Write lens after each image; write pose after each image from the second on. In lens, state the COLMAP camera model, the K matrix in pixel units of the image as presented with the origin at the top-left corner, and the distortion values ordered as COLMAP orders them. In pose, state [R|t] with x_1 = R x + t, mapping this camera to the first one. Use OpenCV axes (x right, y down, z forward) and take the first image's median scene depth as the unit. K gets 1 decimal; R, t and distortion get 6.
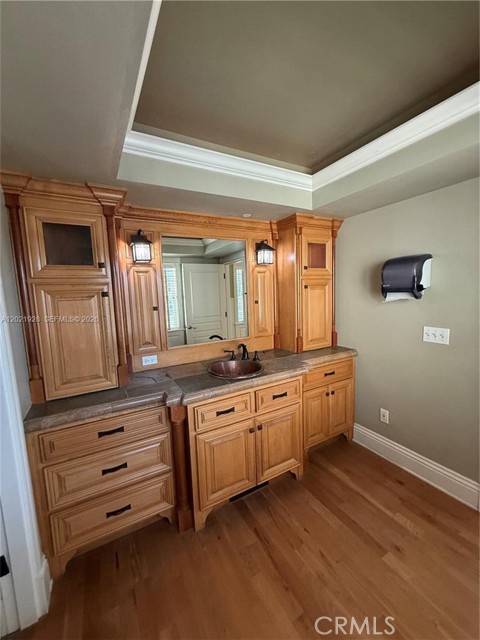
lens RADIAL K [[255.0, 0, 238.3], [0, 255.0, 319.7], [0, 0, 1]] dist [0.002023, -0.000532]
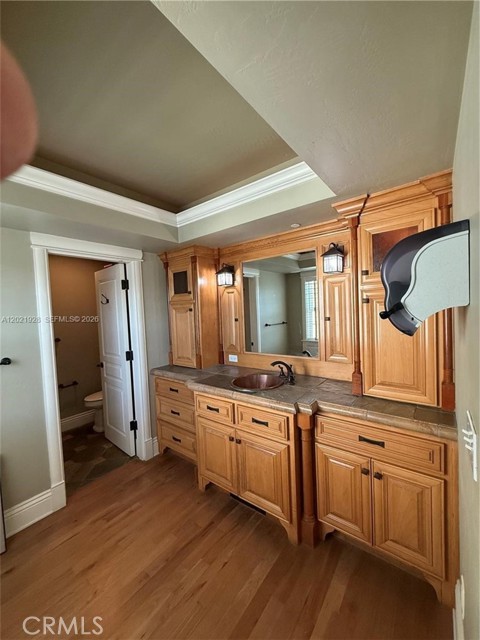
lens RADIAL K [[255.0, 0, 238.7], [0, 255.0, 319.0], [0, 0, 1]] dist [0.002023, -0.000532]
pose [[0.390279, 0.056478, -0.918963, 1.020013], [-0.073309, 0.996854, 0.030130, -0.102544], [0.917773, 0.055609, 0.393192, 0.578627]]
